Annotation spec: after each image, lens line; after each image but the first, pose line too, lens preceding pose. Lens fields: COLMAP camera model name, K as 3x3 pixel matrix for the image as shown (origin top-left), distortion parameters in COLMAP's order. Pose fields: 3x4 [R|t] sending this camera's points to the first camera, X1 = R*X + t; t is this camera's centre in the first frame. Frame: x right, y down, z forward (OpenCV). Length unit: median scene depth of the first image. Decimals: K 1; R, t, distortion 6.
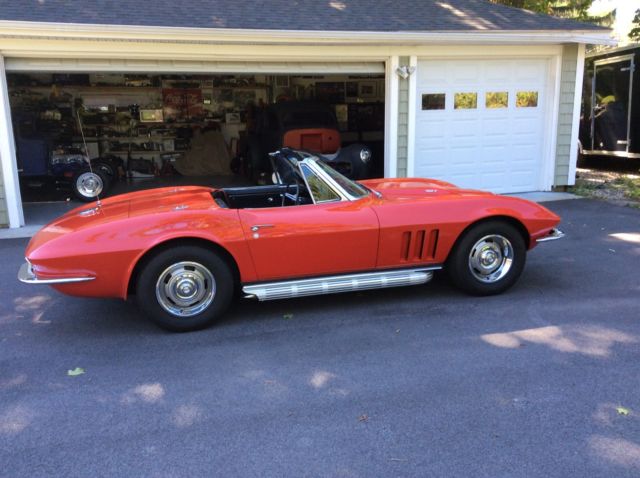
lens RADIAL K [[604.7, 0, 324.0], [0, 604.7, 237.0], [0, 0, 1]] dist [0.045498, 0.000000]
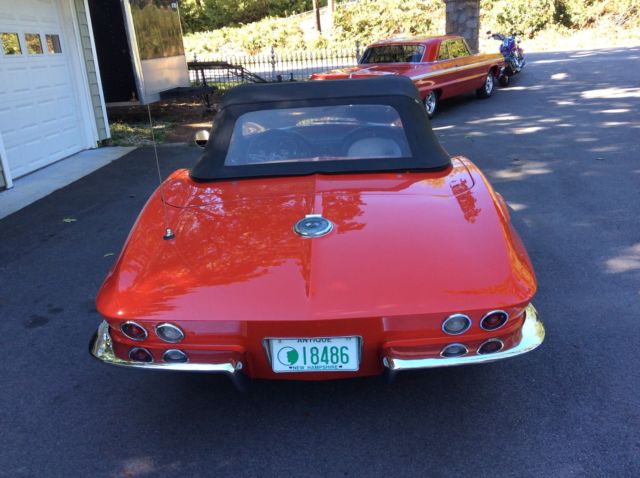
lens RADIAL K [[604.7, 0, 321.6], [0, 604.7, 240.1], [0, 0, 1]] dist [0.045498, 0.000000]
pose [[0.331069, -0.282087, 0.900456, -0.387007], [0.227582, 0.949970, 0.213923, -0.063241], [-0.915751, 0.134105, 0.378703, 0.371542]]
